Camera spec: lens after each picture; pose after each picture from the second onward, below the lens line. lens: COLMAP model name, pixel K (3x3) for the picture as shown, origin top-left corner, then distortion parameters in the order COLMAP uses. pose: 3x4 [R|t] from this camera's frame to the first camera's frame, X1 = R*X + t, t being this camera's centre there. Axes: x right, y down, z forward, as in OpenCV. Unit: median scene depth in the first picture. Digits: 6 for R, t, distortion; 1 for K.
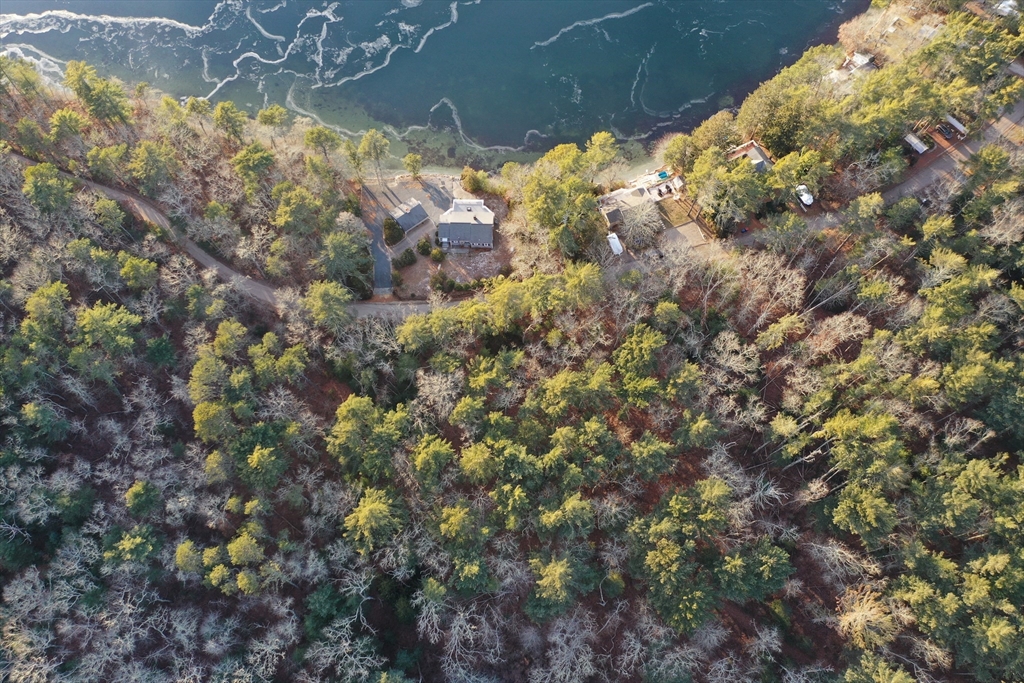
lens RADIAL K [[804.3, 0, 508.6], [0, 804.3, 340.6], [0, 0, 1]] dist [-0.014277, -0.001153]
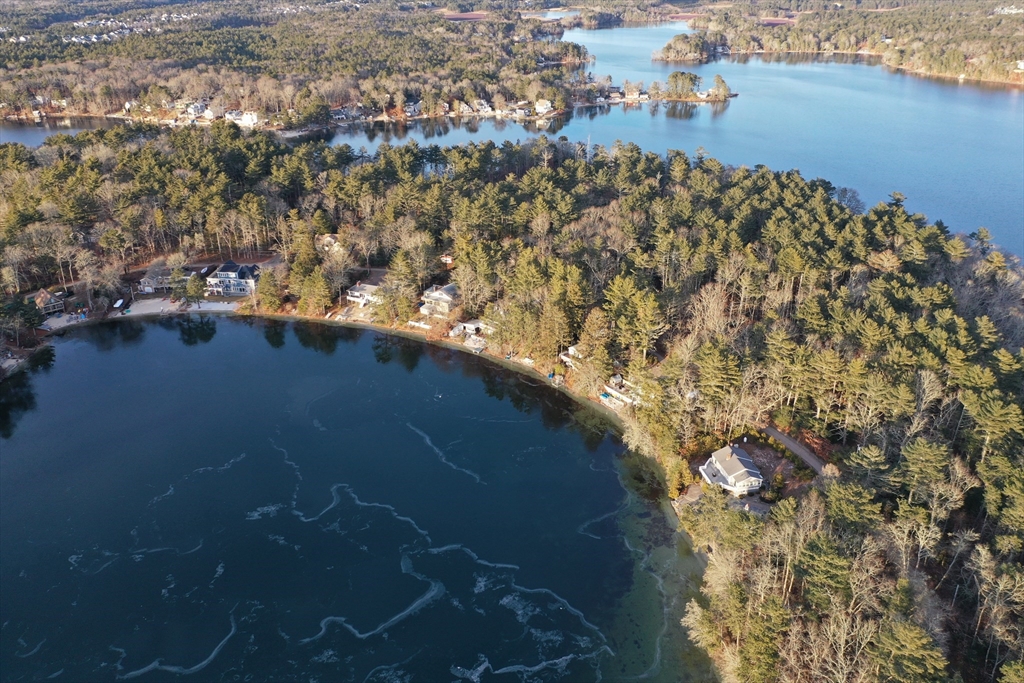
lens RADIAL K [[804.3, 0, 508.6], [0, 804.3, 340.6], [0, 0, 1]] dist [-0.014277, -0.001153]
pose [[-0.231534, -0.382738, 0.894373, -0.725190], [0.905906, 0.250263, 0.341617, -0.688162], [-0.354578, 0.889314, 0.288781, 0.583273]]
